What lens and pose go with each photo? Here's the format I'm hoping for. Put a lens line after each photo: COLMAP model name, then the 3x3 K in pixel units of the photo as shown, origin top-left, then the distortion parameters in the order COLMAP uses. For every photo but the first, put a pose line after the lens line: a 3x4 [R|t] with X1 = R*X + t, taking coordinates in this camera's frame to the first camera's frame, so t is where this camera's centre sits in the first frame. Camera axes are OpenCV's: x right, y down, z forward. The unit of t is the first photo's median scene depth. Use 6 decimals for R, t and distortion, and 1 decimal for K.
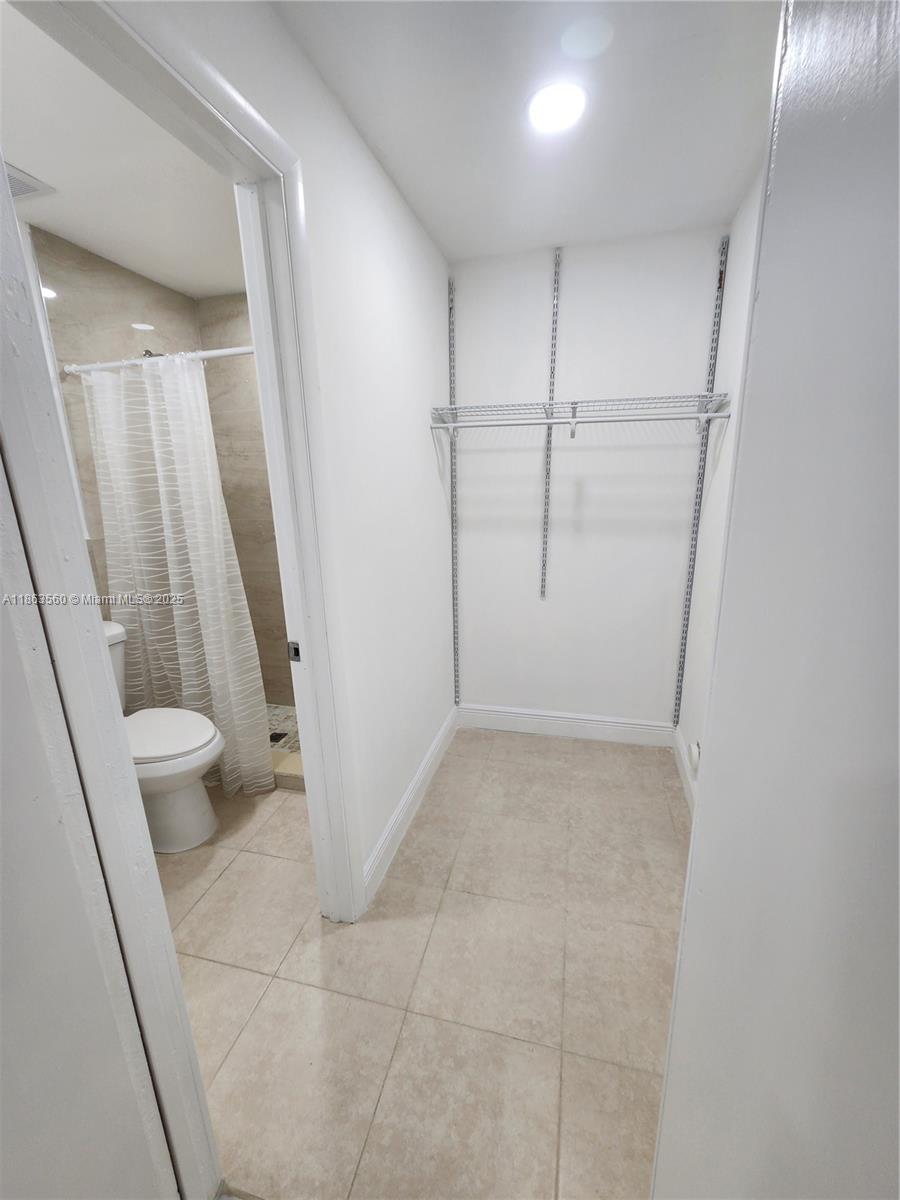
lens RADIAL K [[490.6, 0, 445.5], [0, 490.6, 598.5], [0, 0, 1]] dist [-0.000901, 0.000795]
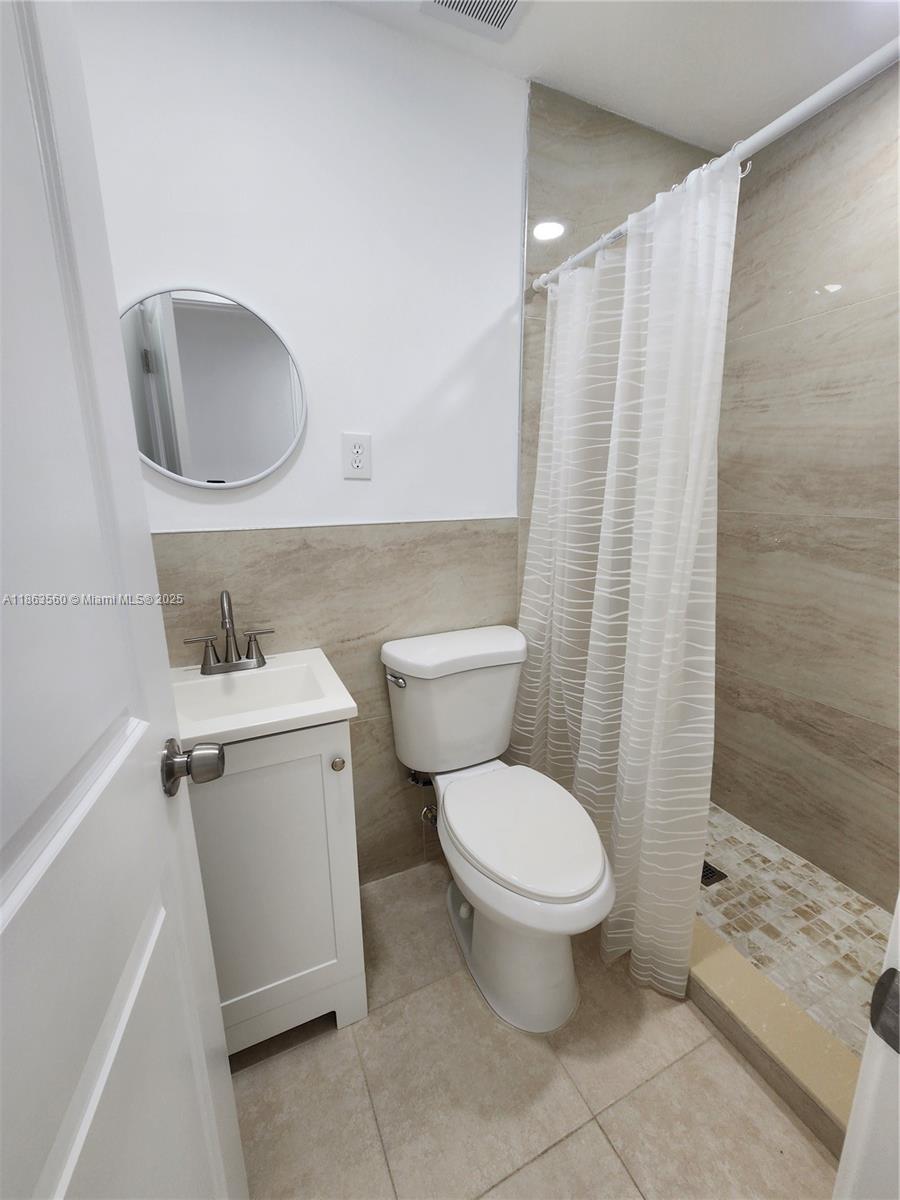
lens RADIAL K [[490.6, 0, 446.3], [0, 490.6, 594.4], [0, 0, 1]] dist [-0.000901, 0.000795]
pose [[0.631480, 0.185051, -0.752987, -0.207823], [-0.196857, 0.977548, 0.075147, -0.041884], [0.749987, 0.100777, 0.653730, 0.444943]]
